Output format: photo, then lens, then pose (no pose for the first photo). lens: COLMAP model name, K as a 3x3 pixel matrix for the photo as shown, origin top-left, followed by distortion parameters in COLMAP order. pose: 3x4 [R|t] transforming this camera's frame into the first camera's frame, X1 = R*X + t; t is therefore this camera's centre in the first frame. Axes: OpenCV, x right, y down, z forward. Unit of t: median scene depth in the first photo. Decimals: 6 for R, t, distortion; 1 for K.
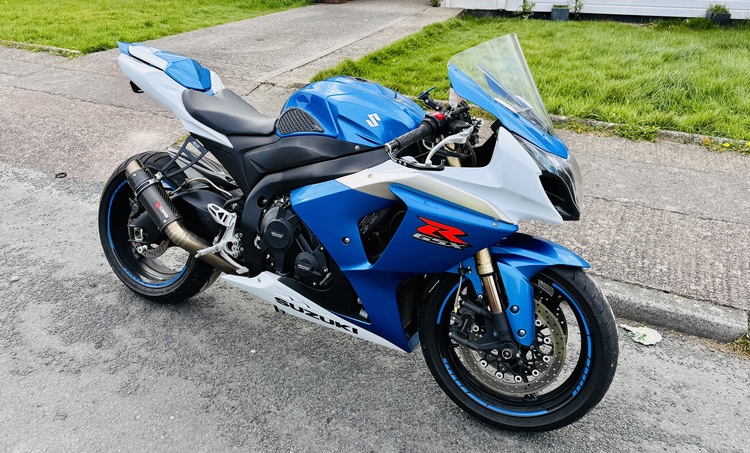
lens RADIAL K [[559.4, 0, 373.7], [0, 559.4, 224.4], [0, 0, 1]] dist [0.033072, -0.012205]
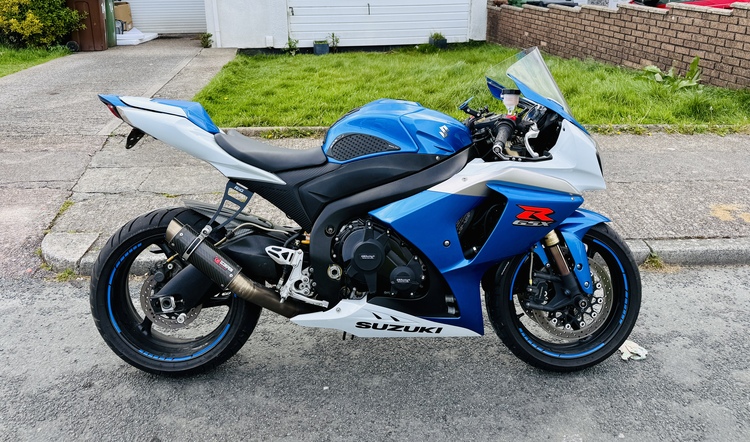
lens RADIAL K [[530.3, 0, 375.1], [0, 530.3, 221.5], [0, 0, 1]] dist [0.026616, -0.001603]
pose [[0.883022, -0.205660, 0.421873, -0.513436], [0.227852, 0.973693, -0.002248, -0.036193], [-0.410312, 0.098109, 0.906652, 0.108681]]
